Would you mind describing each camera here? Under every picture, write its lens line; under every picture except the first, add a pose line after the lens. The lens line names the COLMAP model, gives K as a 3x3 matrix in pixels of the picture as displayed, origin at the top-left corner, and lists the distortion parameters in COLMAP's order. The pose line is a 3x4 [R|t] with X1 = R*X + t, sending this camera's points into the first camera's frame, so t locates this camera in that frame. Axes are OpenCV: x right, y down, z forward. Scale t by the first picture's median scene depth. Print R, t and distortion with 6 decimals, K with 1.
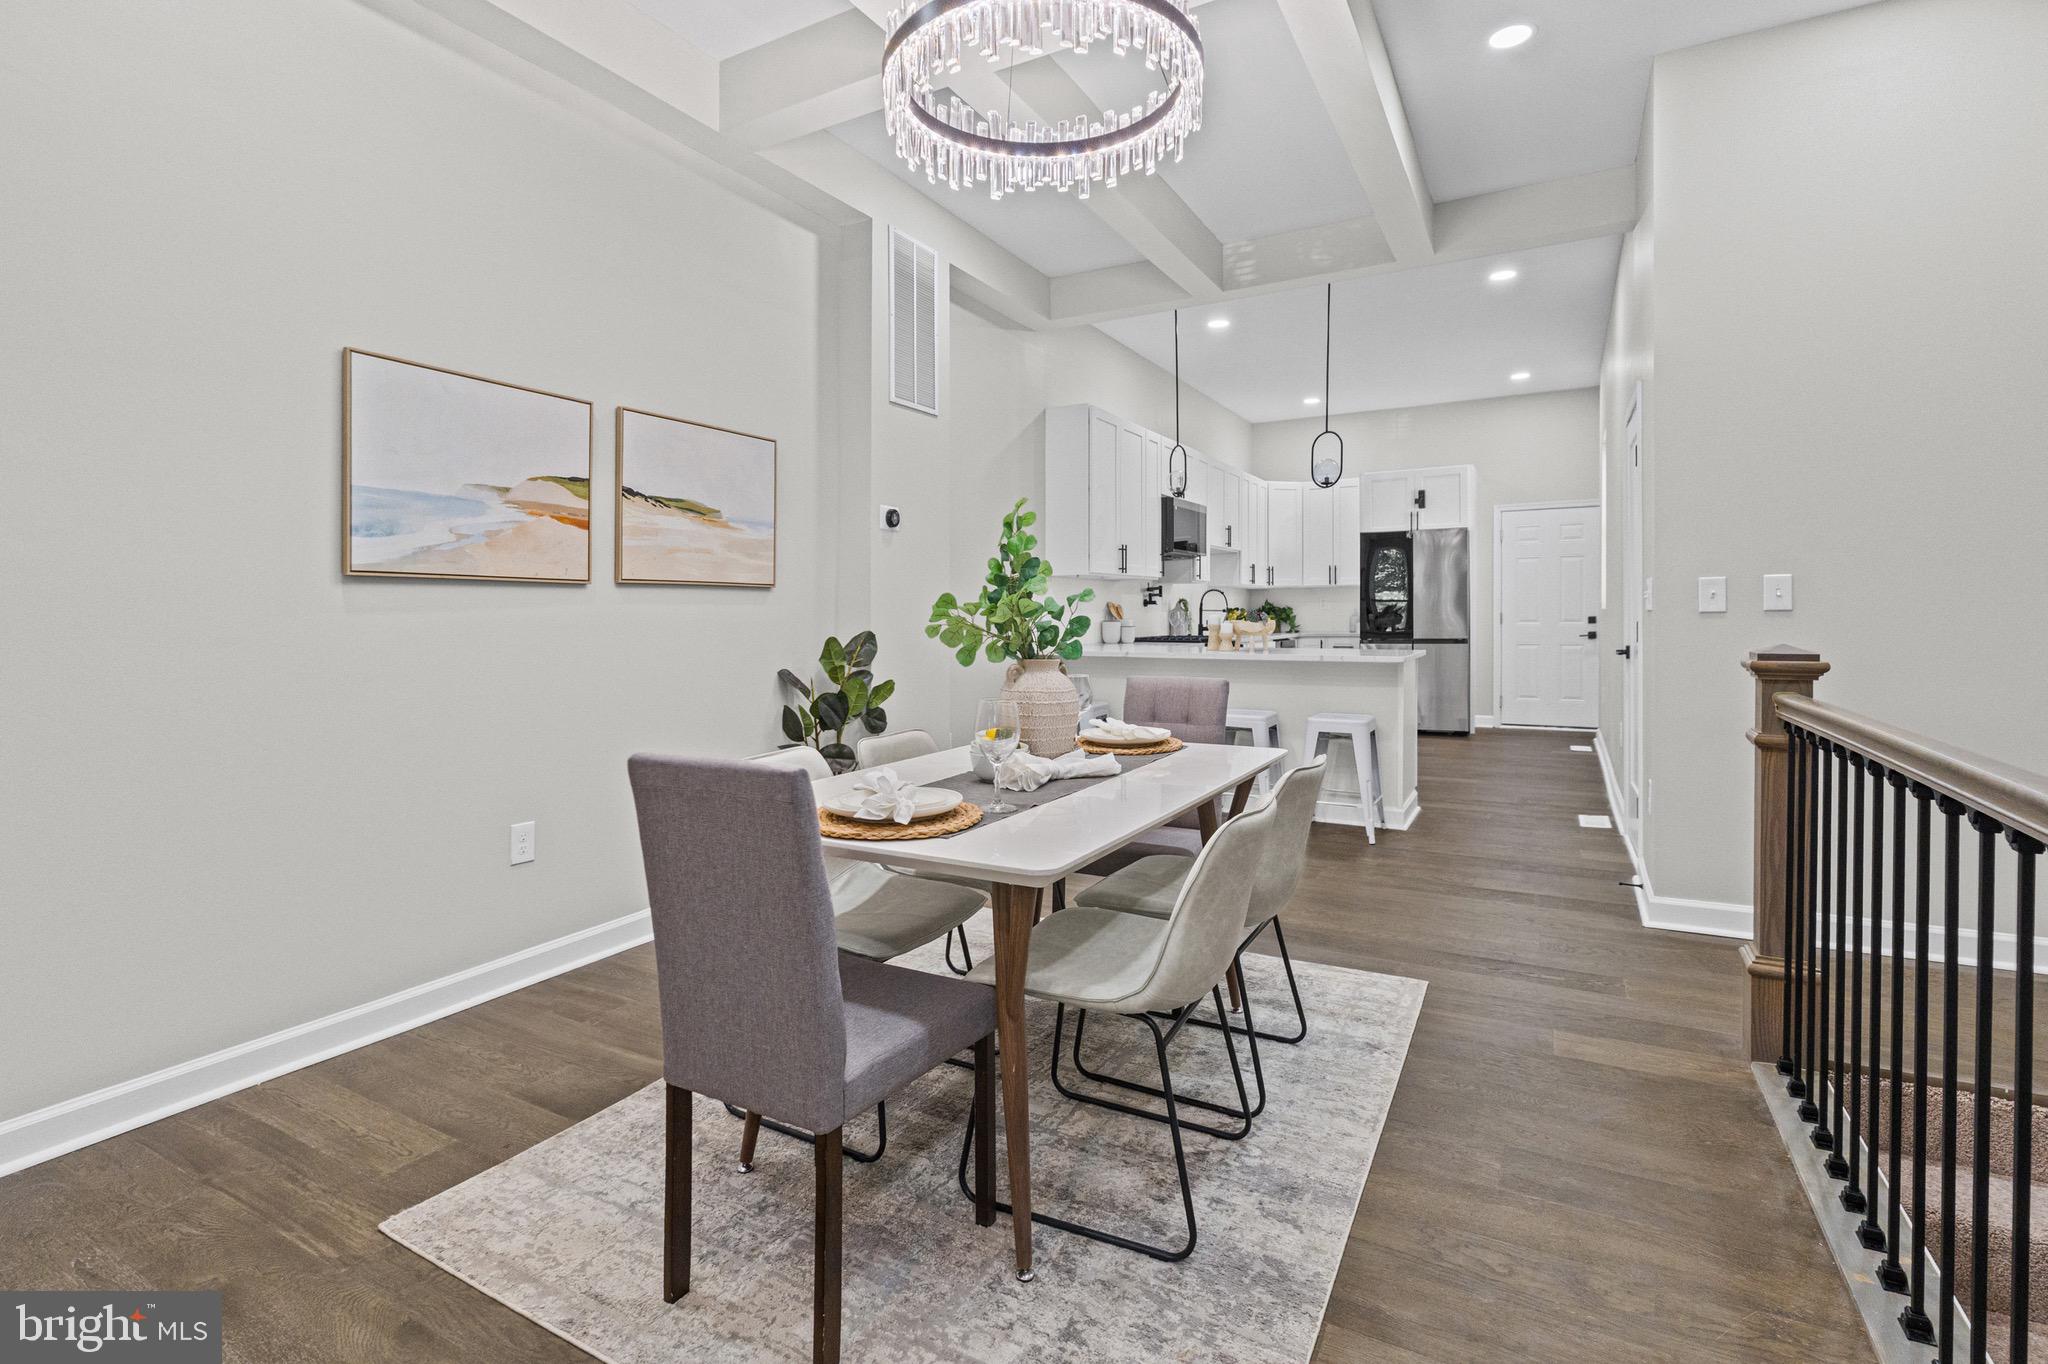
lens RADIAL K [[934.6, 0, 1013.9], [0, 934.6, 657.9], [0, 0, 1]] dist [-0.027556, -0.000230]
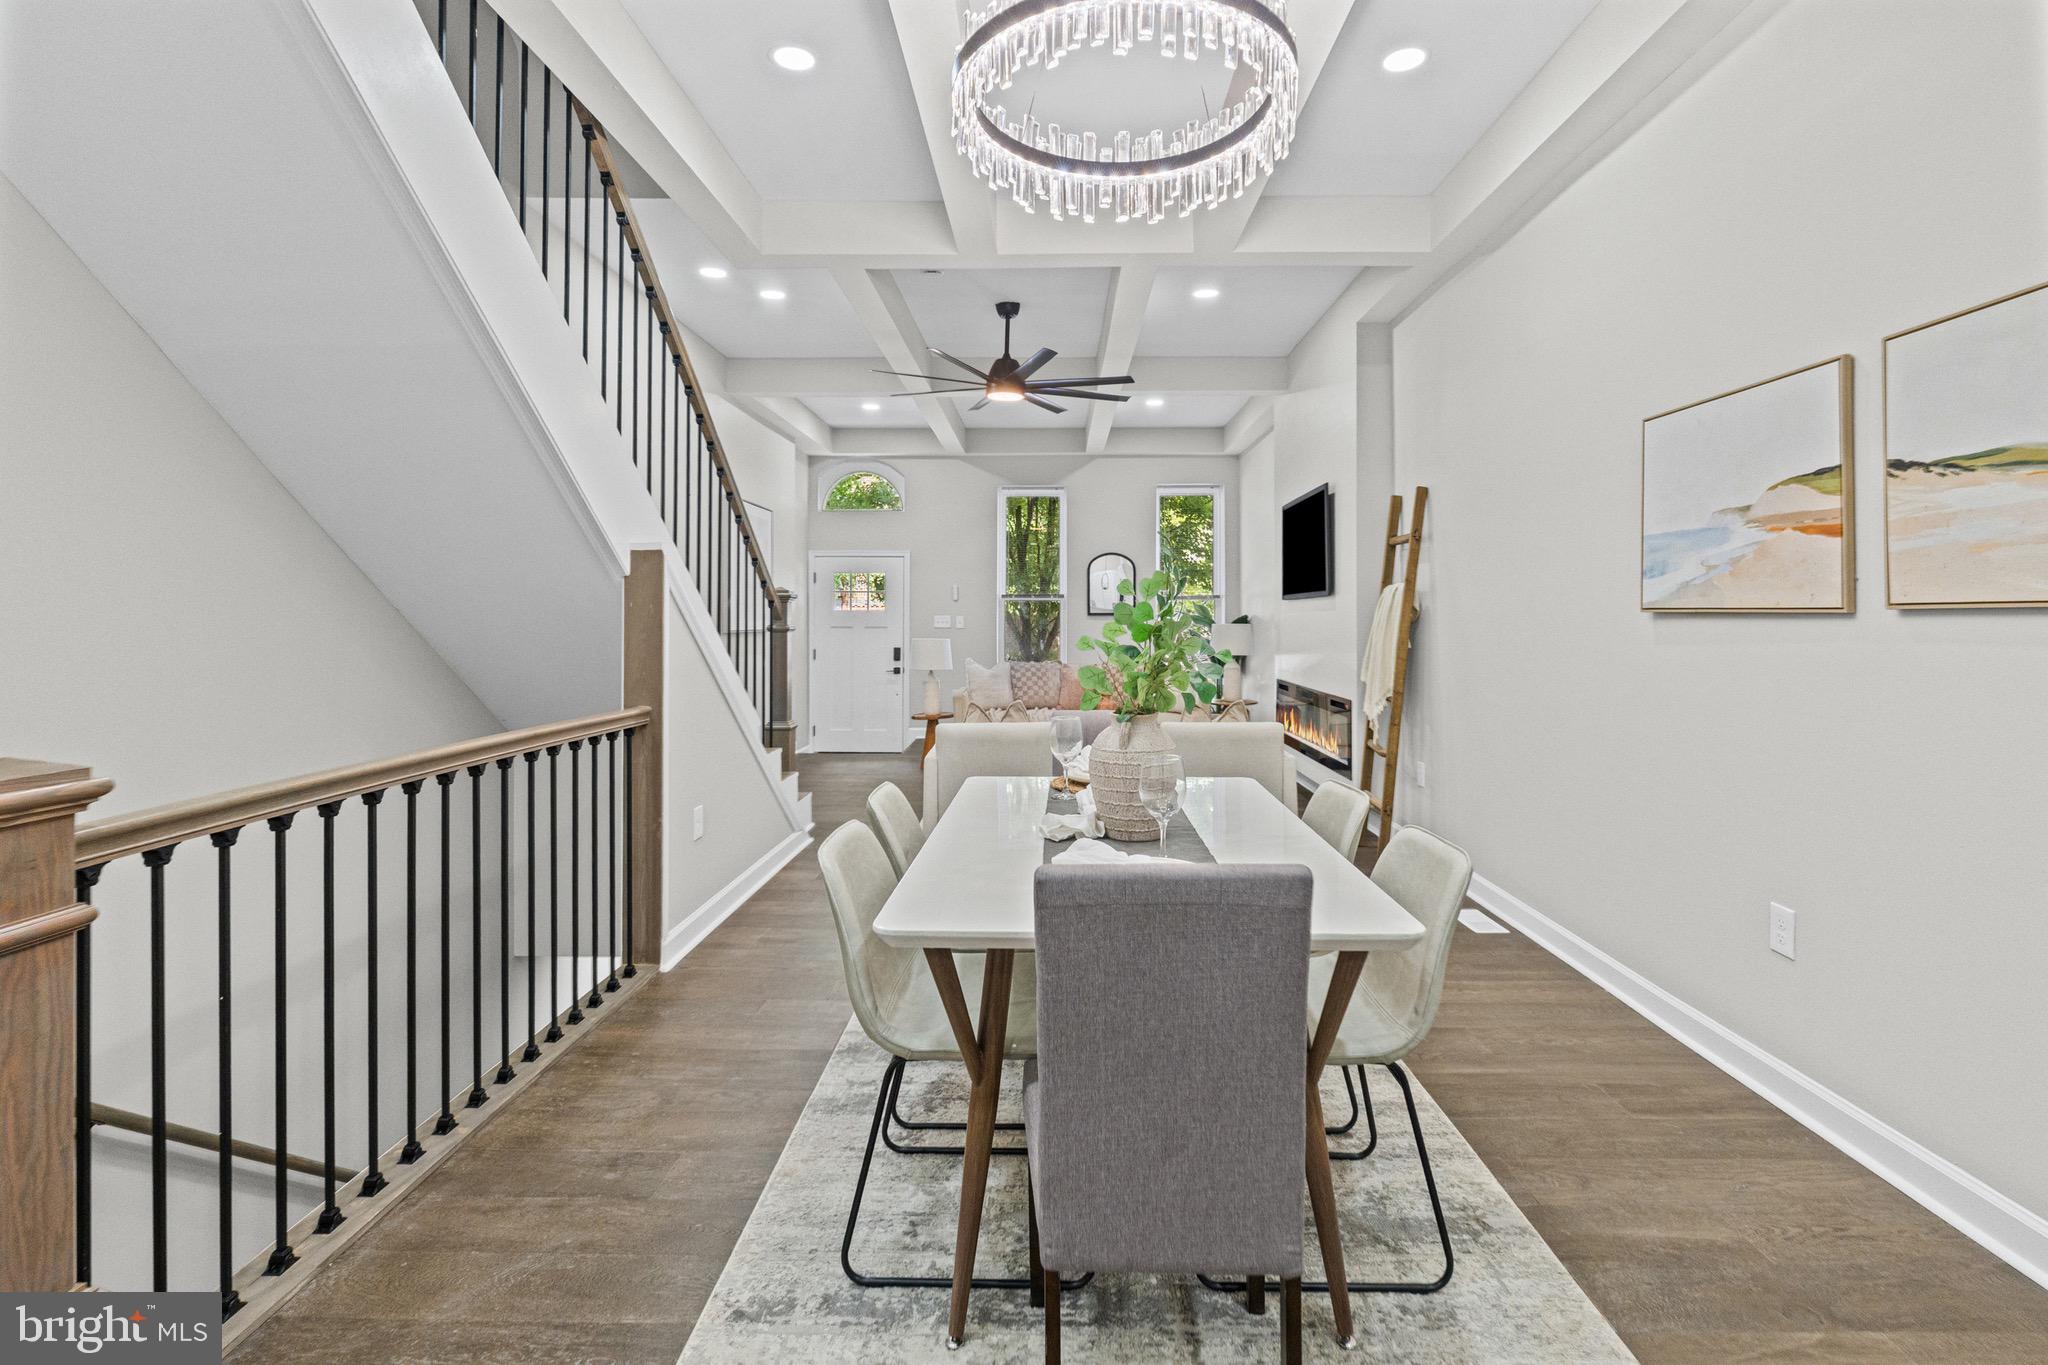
lens RADIAL K [[913.3, 0, 1063.5], [0, 913.3, 598.1], [0, 0, 1]] dist [-0.000388, -0.000130]
pose [[-0.869124, 0.000092, -0.494594, 0.414865], [-0.013074, 0.999646, 0.023158, -0.102726], [0.494421, 0.026594, -0.868816, 1.357353]]
